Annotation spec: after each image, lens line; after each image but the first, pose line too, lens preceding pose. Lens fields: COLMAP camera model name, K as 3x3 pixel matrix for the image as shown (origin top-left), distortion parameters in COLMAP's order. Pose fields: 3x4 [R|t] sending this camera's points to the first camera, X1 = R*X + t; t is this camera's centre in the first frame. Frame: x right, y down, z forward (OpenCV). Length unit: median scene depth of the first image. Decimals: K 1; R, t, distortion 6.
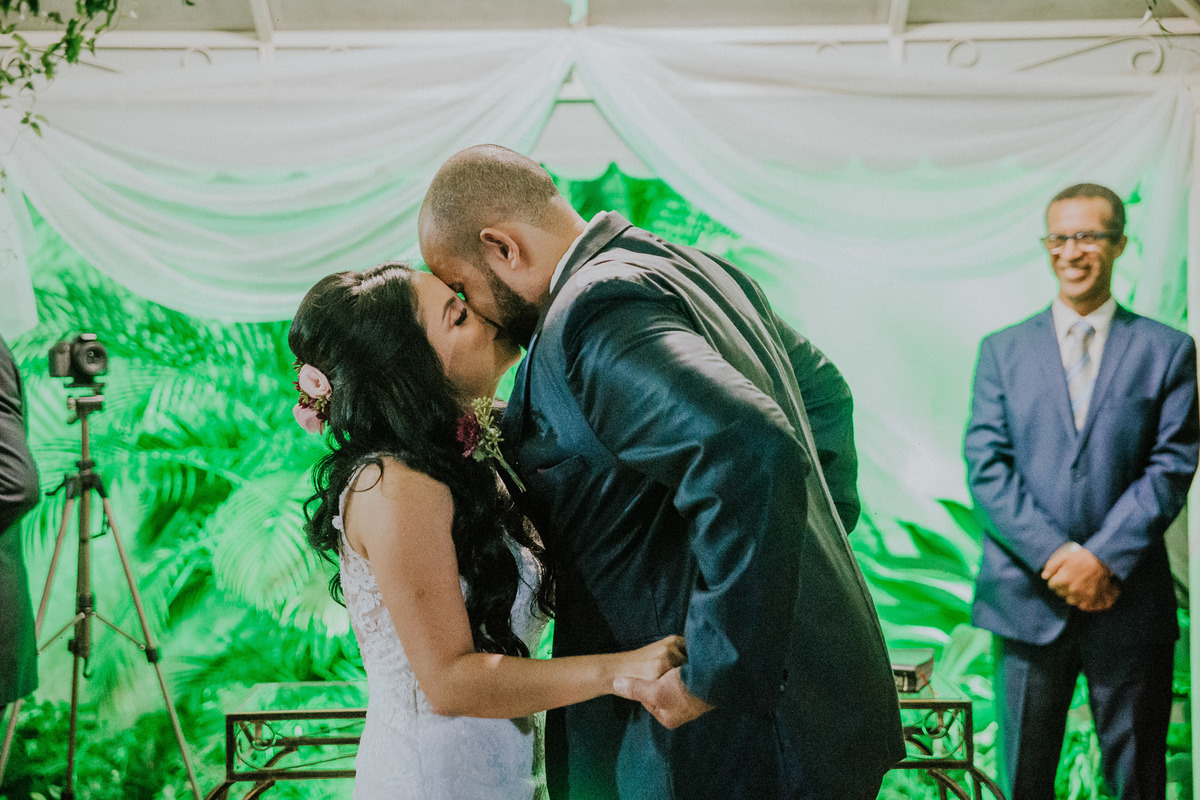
lens RADIAL K [[2300.2, 0, 600.0], [0, 2300.2, 400.0], [0, 0, 1]] dist [0.263699, -0.079708]
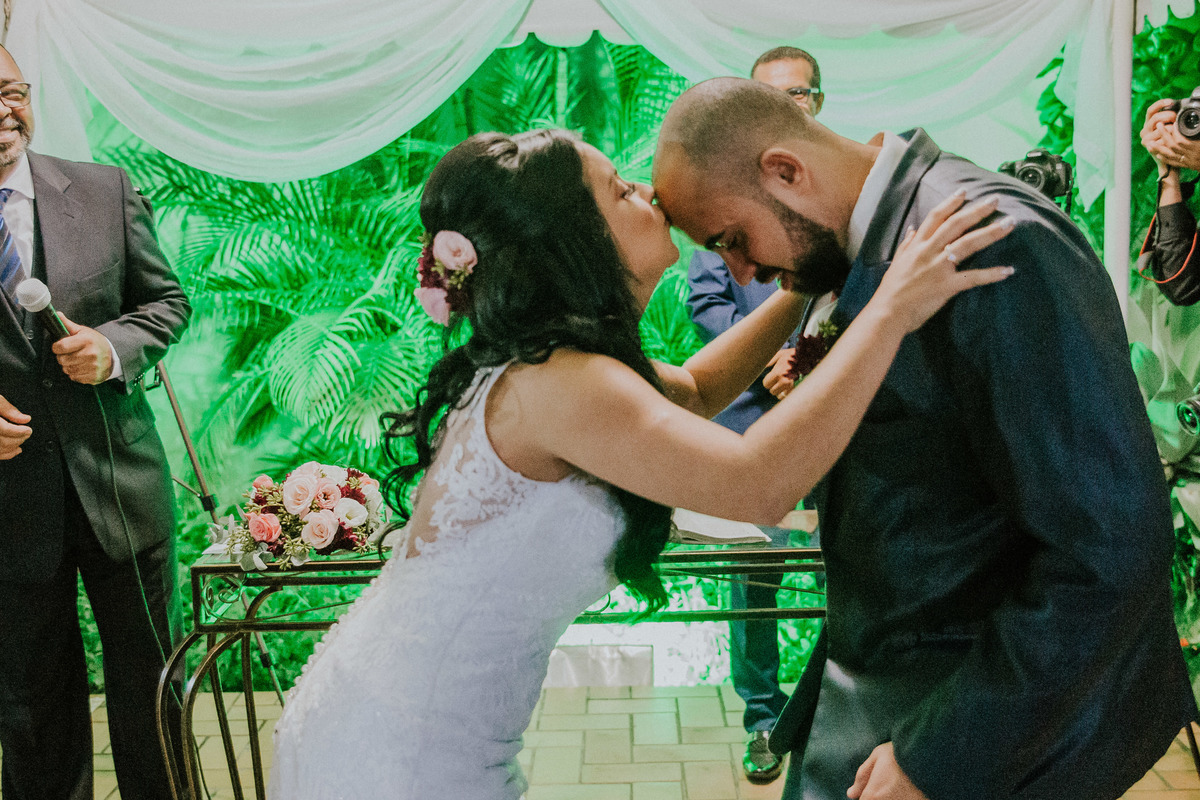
lens RADIAL K [[1520.4, 0, 582.5], [0, 1520.4, 396.8], [0, 0, 1]] dist [-0.058155, -0.021067]
pose [[0.999755, -0.008971, -0.020230, 0.009023], [0.010842, 0.995477, 0.094379, 0.003619], [0.019292, -0.094575, 0.995331, 0.202524]]
